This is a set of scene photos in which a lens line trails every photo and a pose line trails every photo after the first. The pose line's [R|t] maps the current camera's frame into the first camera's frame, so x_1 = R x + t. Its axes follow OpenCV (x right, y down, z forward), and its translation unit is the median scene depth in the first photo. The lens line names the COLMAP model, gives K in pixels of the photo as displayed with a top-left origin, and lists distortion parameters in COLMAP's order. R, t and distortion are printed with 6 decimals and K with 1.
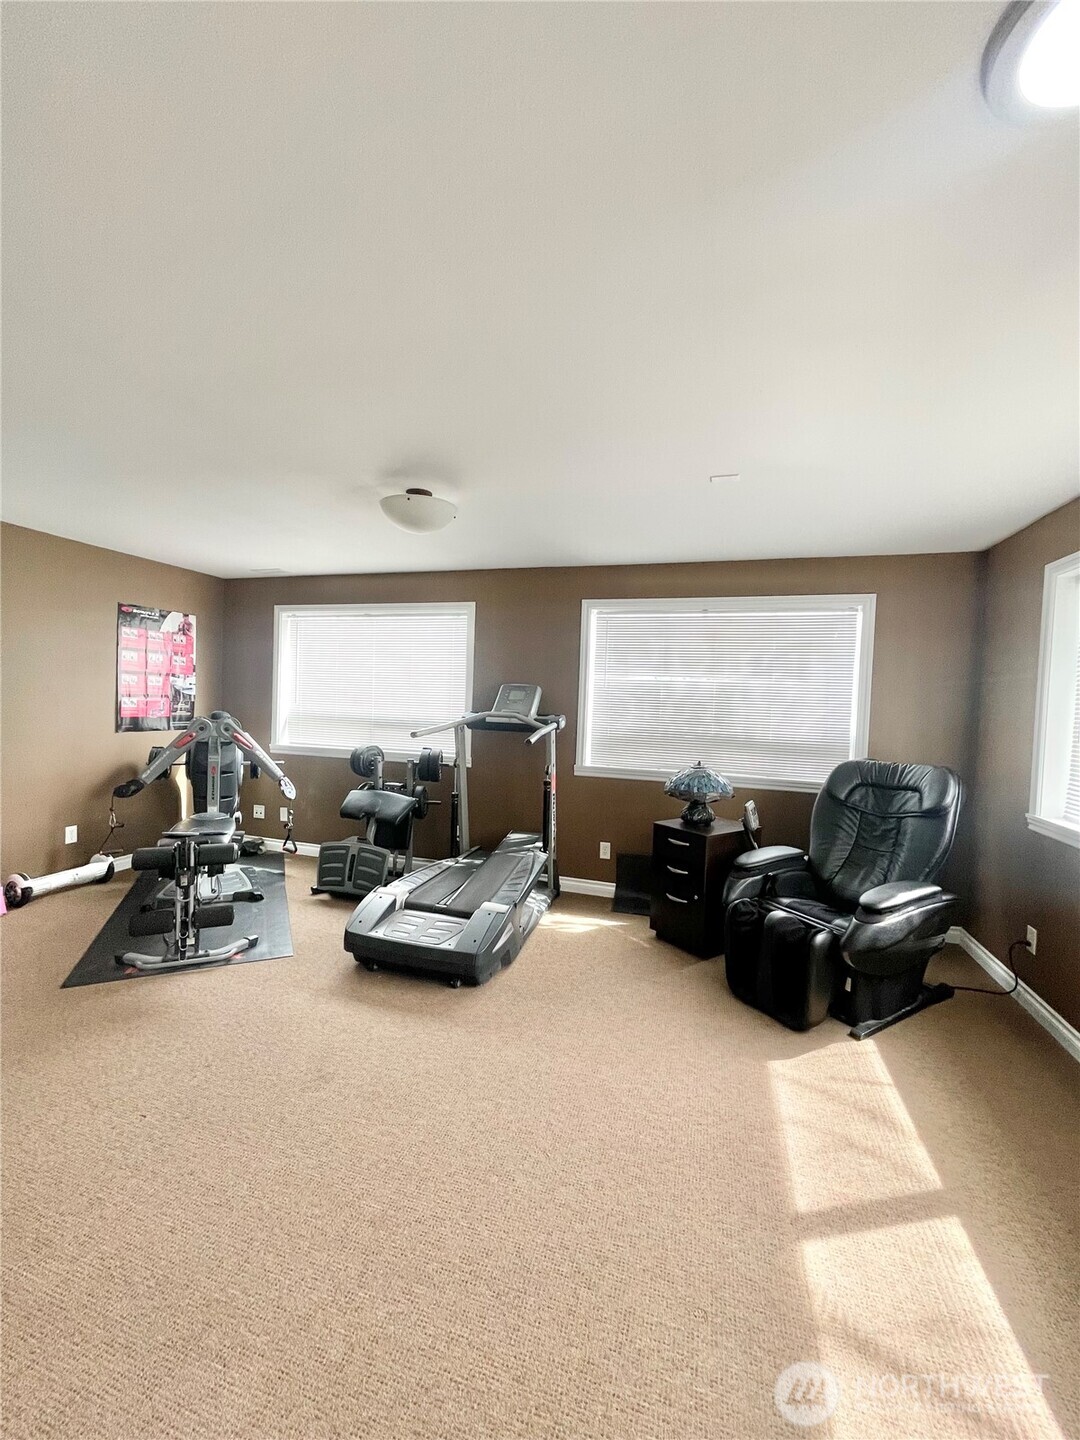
lens RADIAL K [[581.2, 0, 542.6], [0, 581.2, 720.7], [0, 0, 1]] dist [-0.003308, 0.000190]
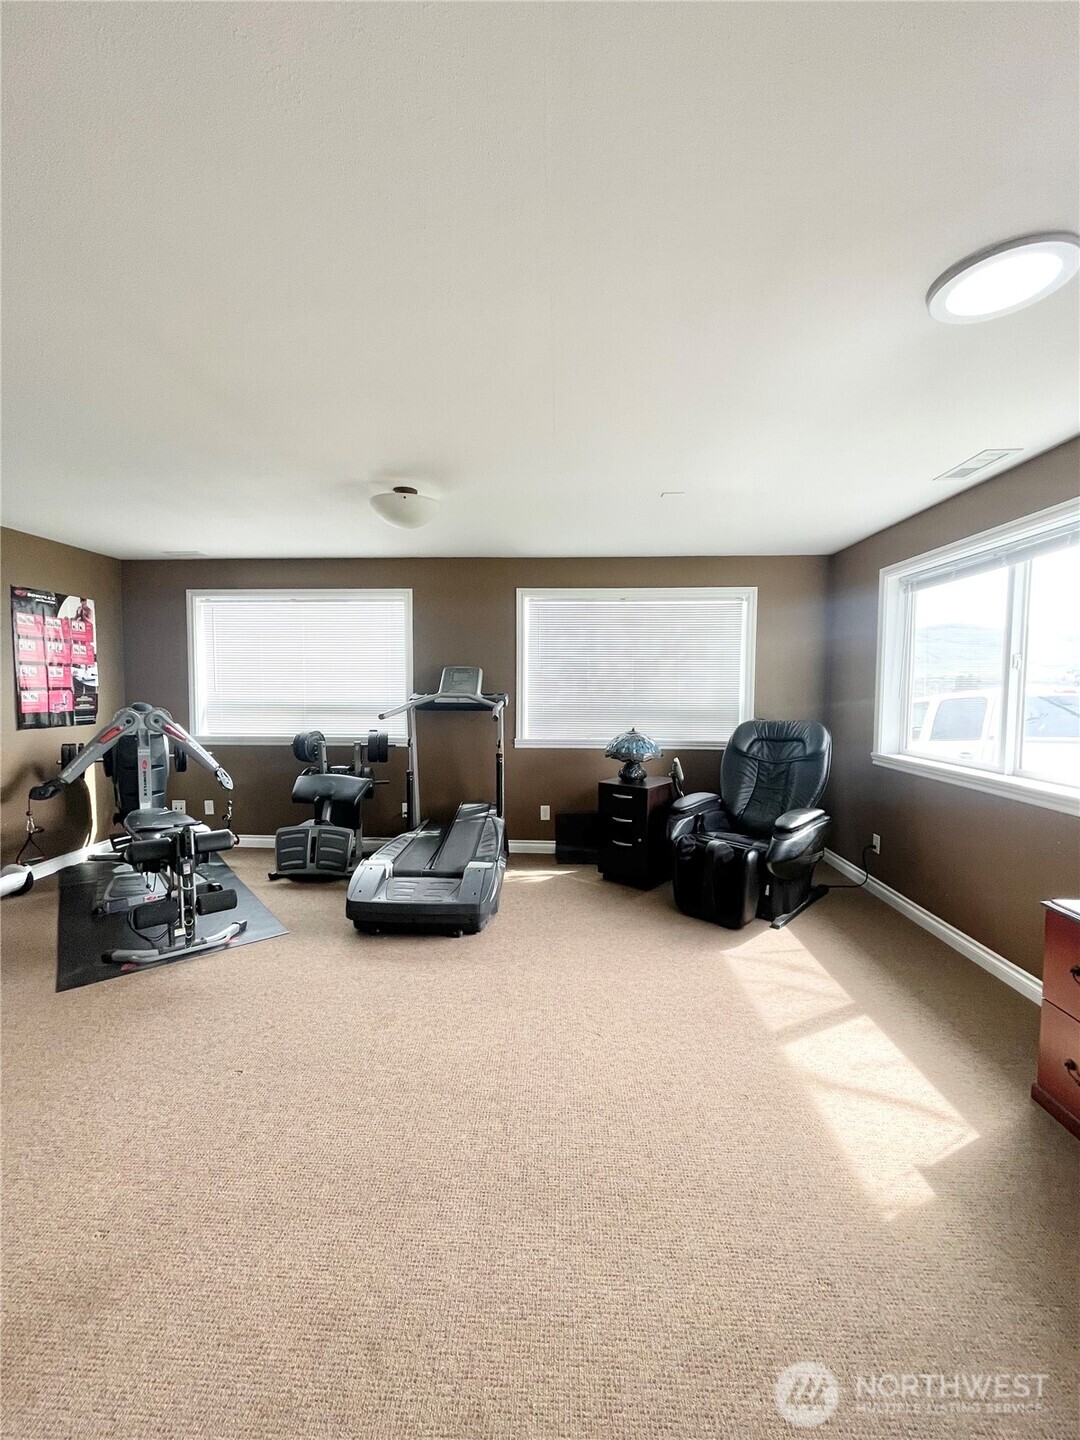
lens RADIAL K [[581.2, 0, 541.6], [0, 581.2, 718.8], [0, 0, 1]] dist [-0.003308, 0.000190]
pose [[0.966386, -0.046117, 0.252926, -0.206557], [0.038546, 0.998650, 0.034810, 0.002589], [-0.254190, -0.023890, 0.966859, -0.097227]]
